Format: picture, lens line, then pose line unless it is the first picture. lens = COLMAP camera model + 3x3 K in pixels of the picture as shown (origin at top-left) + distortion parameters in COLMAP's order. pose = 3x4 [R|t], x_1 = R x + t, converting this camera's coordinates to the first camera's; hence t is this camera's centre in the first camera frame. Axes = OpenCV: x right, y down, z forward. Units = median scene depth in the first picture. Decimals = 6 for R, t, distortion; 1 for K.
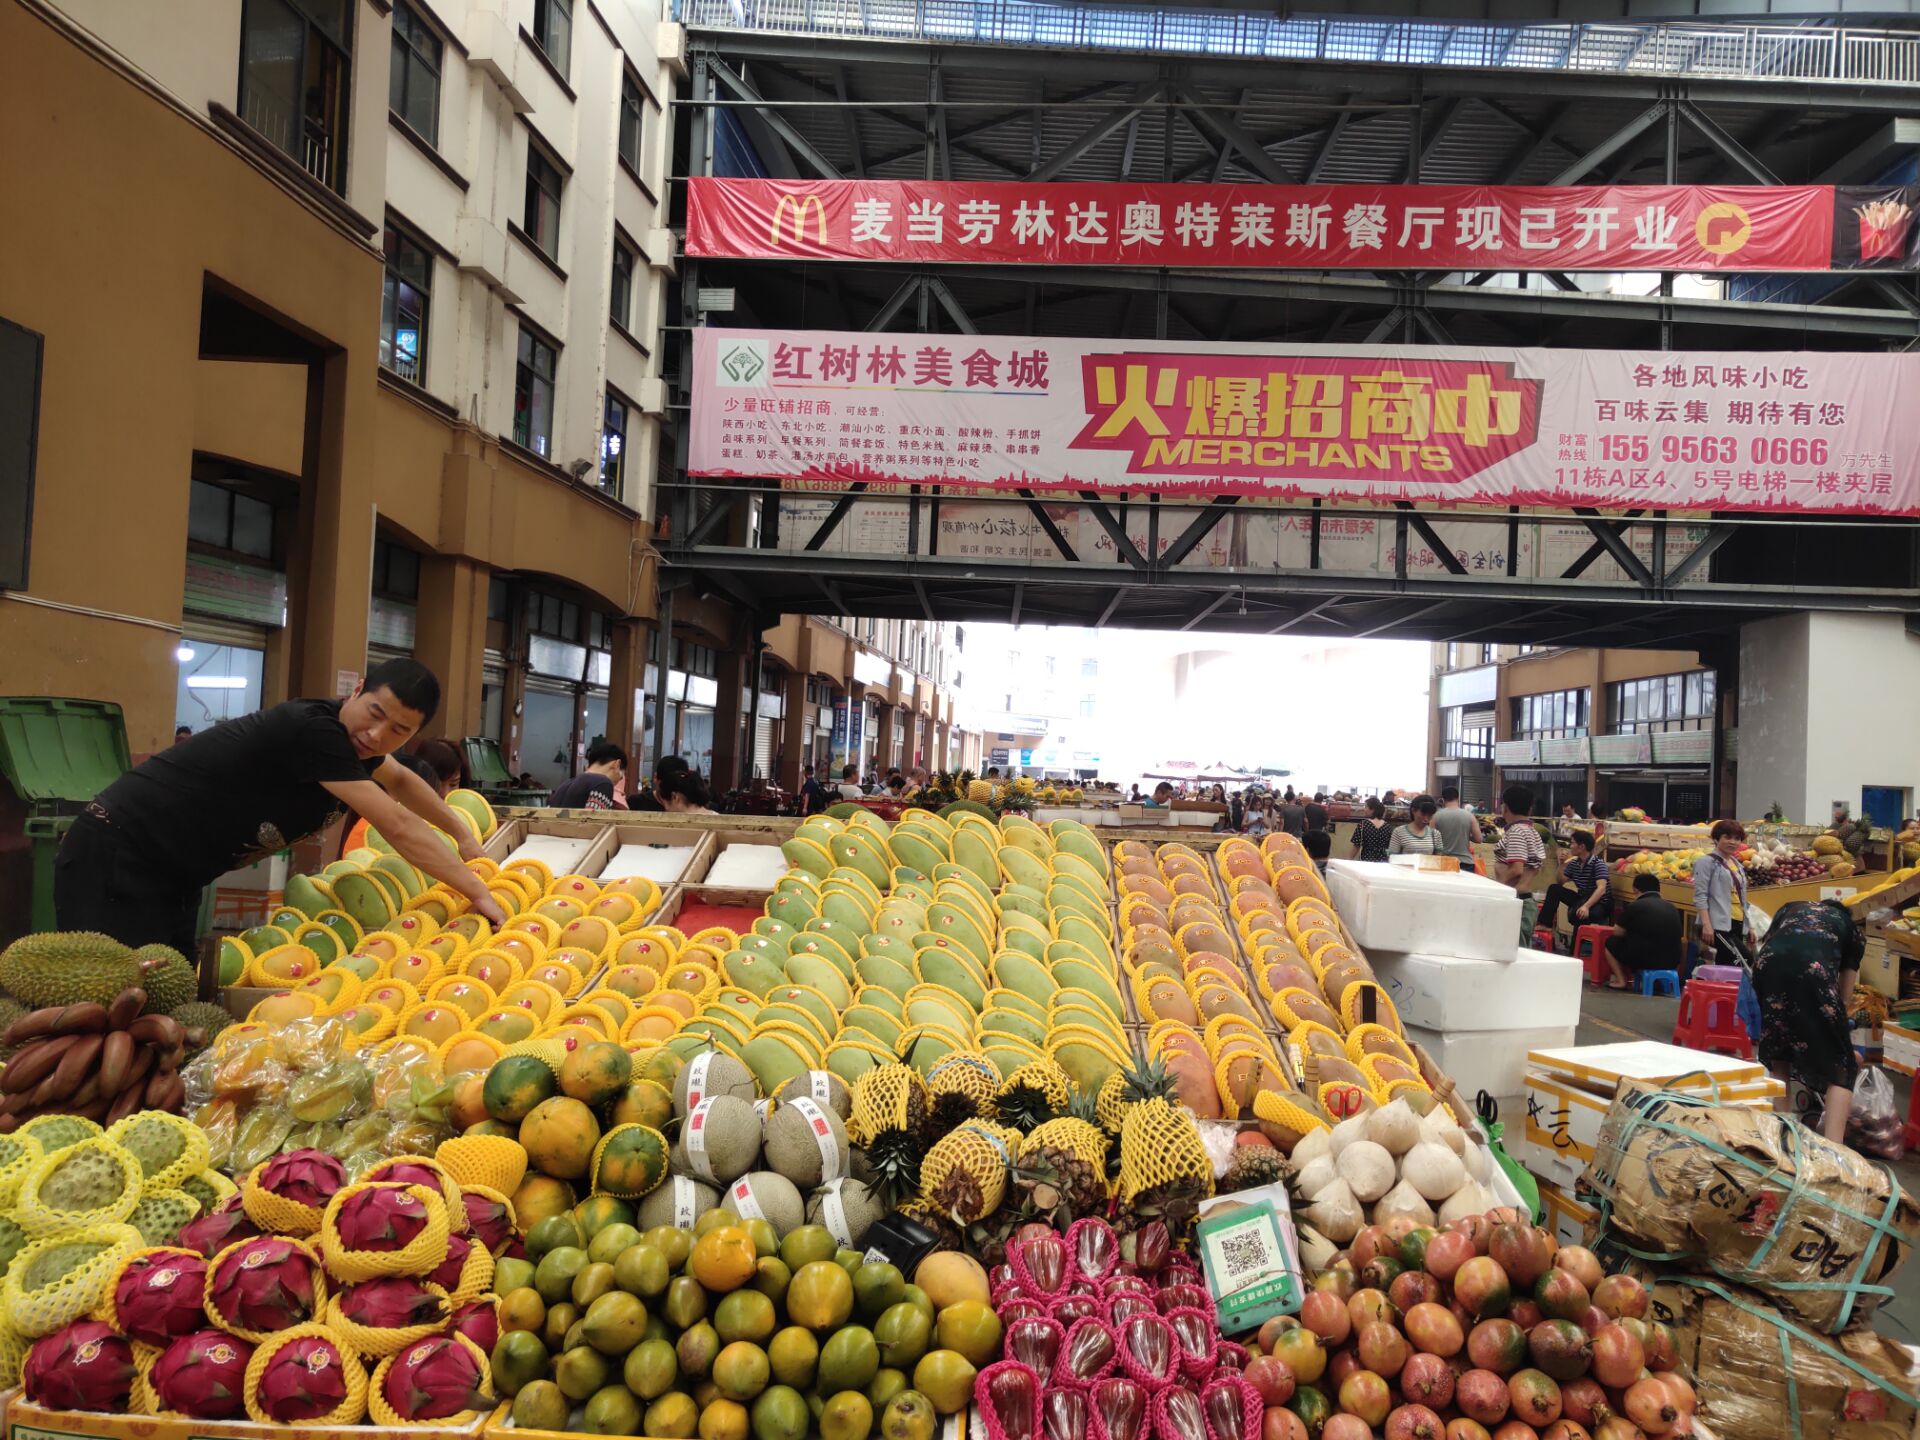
lens RADIAL K [[1449.7, 0, 969.3], [0, 1449.7, 715.9], [0, 0, 1]] dist [0.001914, -0.018869]
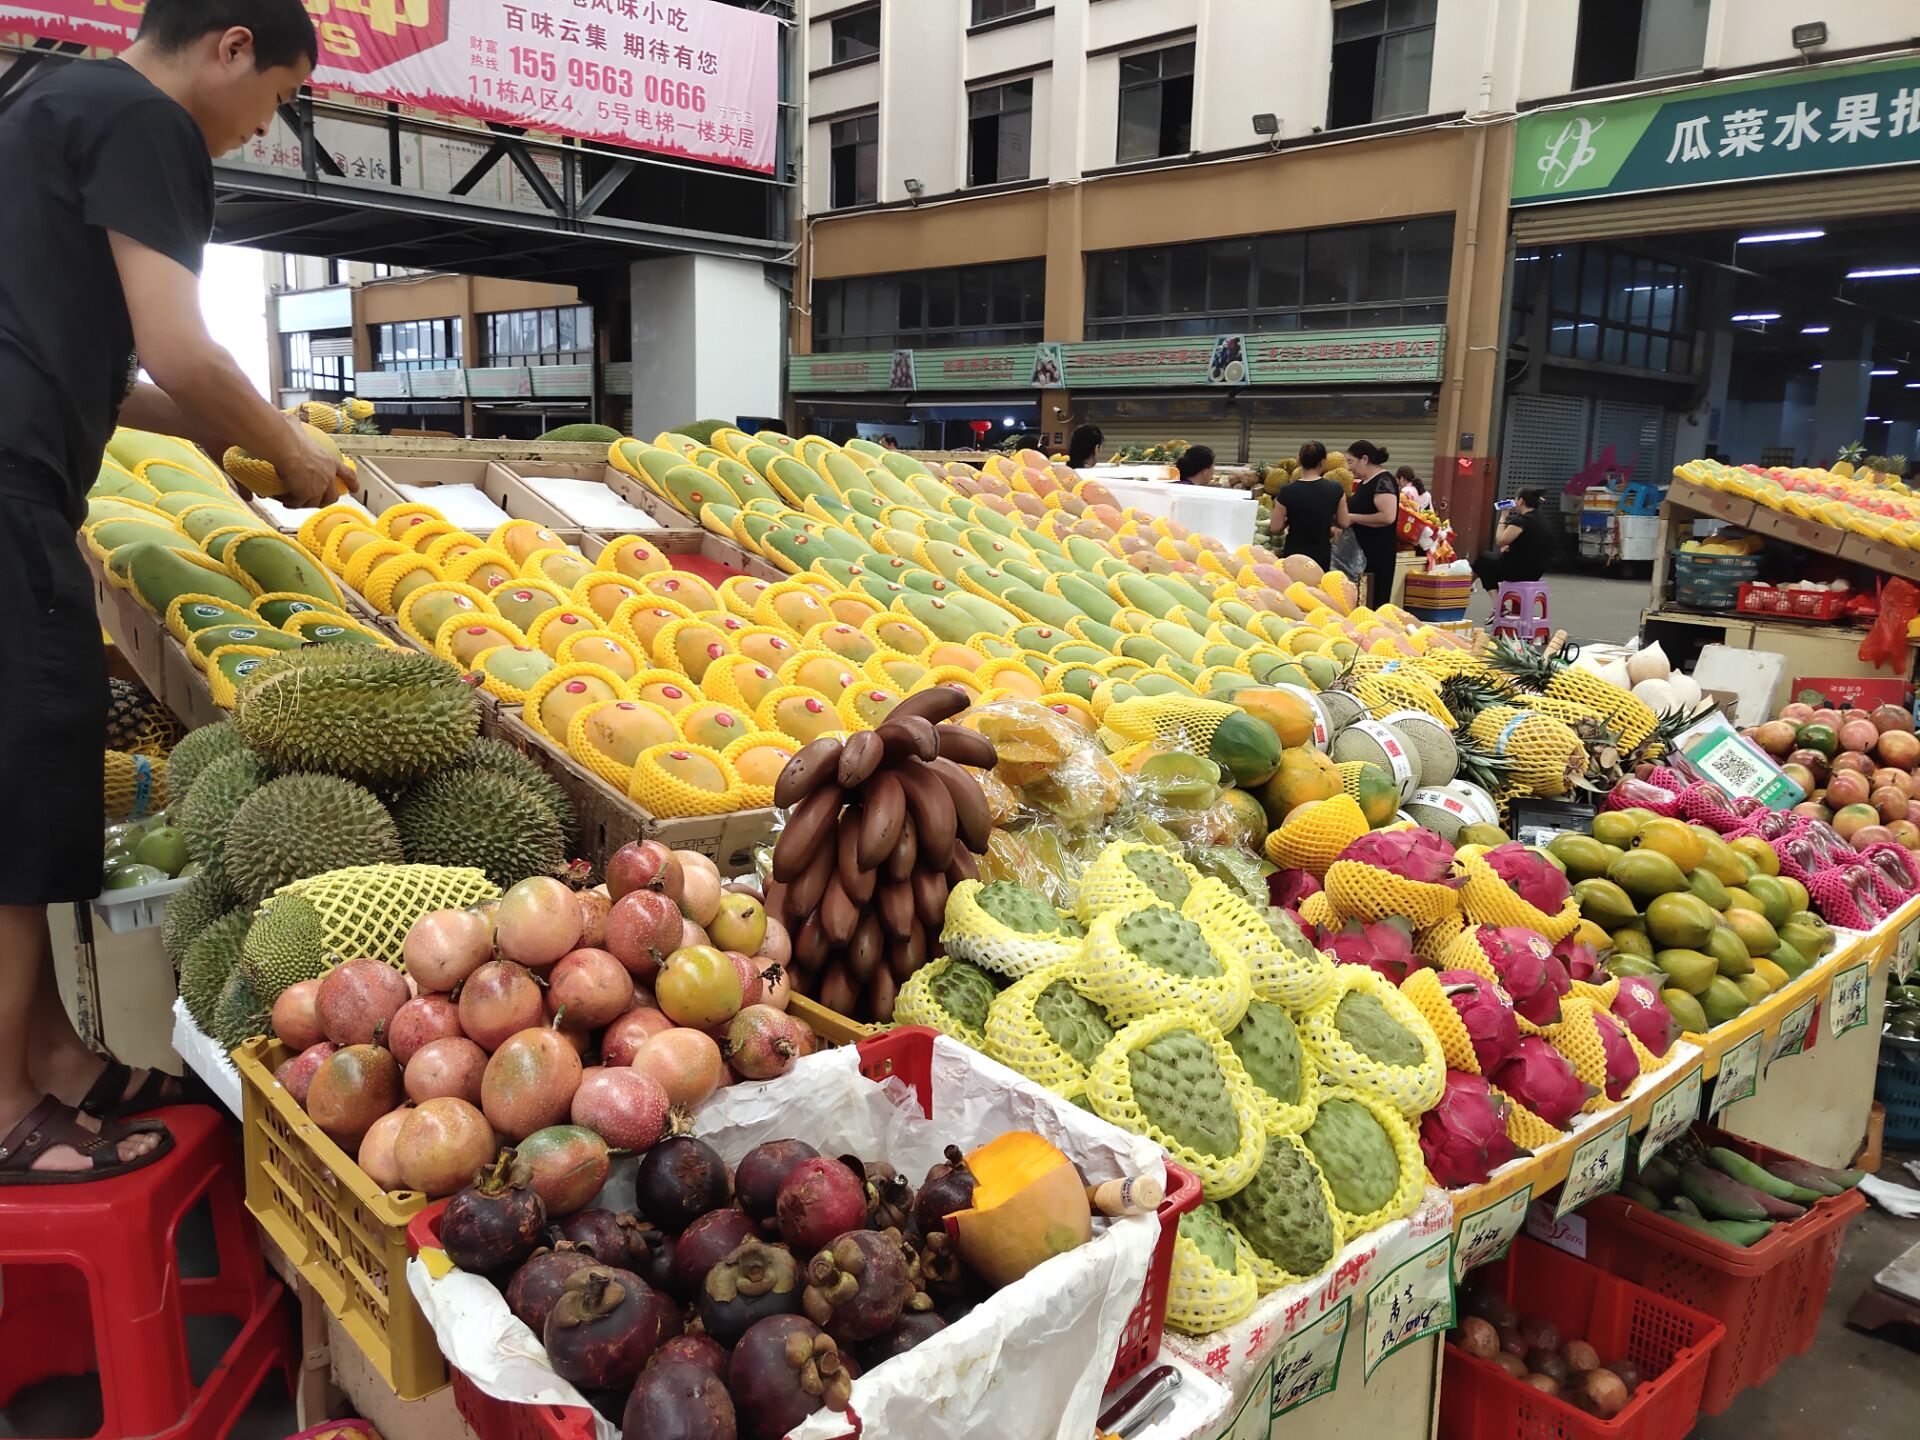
lens RADIAL K [[1449.7, 0, 969.0], [0, 1449.7, 735.4], [0, 0, 1]] dist [0.001914, -0.018869]
pose [[0.675817, -0.158428, 0.719842, -0.120542], [-0.032937, 0.969160, 0.244222, 0.005015], [-0.736333, -0.188759, 0.649756, 0.067610]]
